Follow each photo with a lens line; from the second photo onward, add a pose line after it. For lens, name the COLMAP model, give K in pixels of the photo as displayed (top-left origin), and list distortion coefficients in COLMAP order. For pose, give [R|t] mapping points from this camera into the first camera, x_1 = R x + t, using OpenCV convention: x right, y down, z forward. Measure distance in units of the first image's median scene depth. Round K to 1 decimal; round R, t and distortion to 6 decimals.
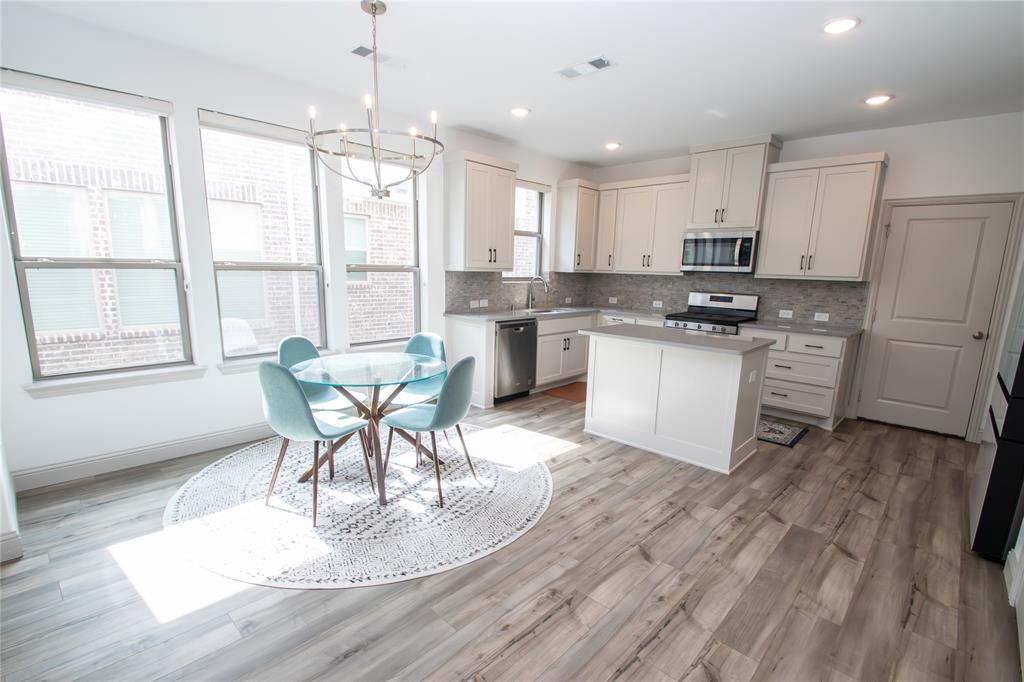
lens RADIAL K [[474.4, 0, 503.6], [0, 474.4, 359.6], [0, 0, 1]] dist [0.022809, -0.023381]
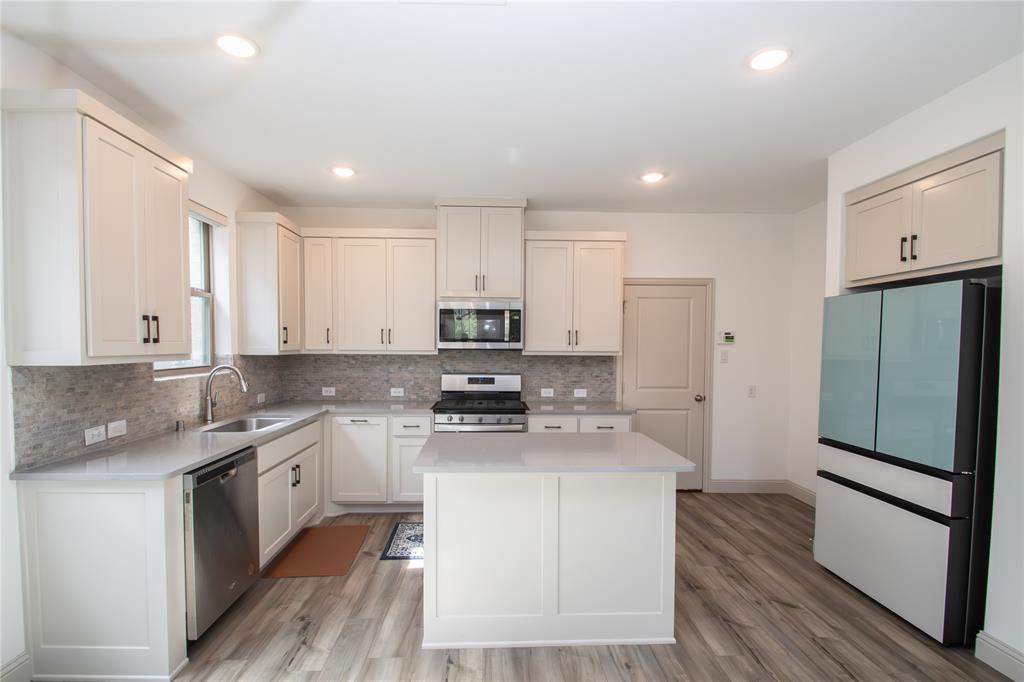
lens RADIAL K [[474.4, 0, 503.6], [0, 474.4, 359.6], [0, 0, 1]] dist [0.022809, -0.023381]
pose [[0.694542, -0.044509, 0.718074, -0.125251], [0.150418, 0.985010, -0.084434, -0.099961], [-0.703552, 0.166655, 0.690826, 0.447505]]
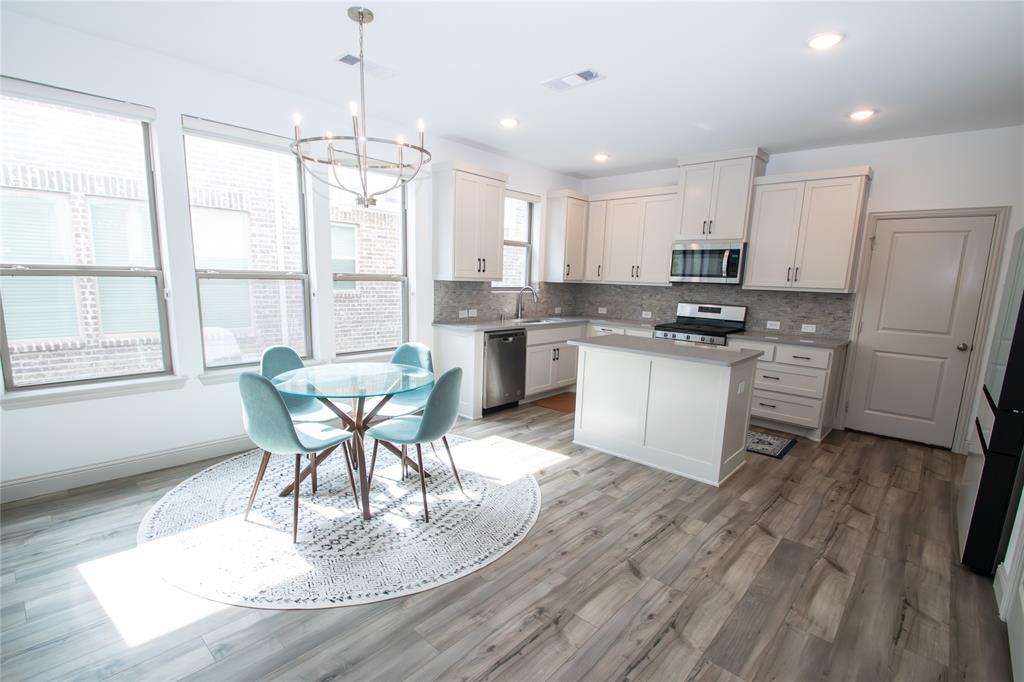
lens RADIAL K [[474.4, 0, 503.6], [0, 474.4, 359.6], [0, 0, 1]] dist [0.022809, -0.023381]
pose [[0.999799, 0.002589, 0.019876, 0.003665], [-0.002200, 0.999806, -0.019568, -0.002100], [-0.019922, 0.019521, 0.999611, 0.008552]]
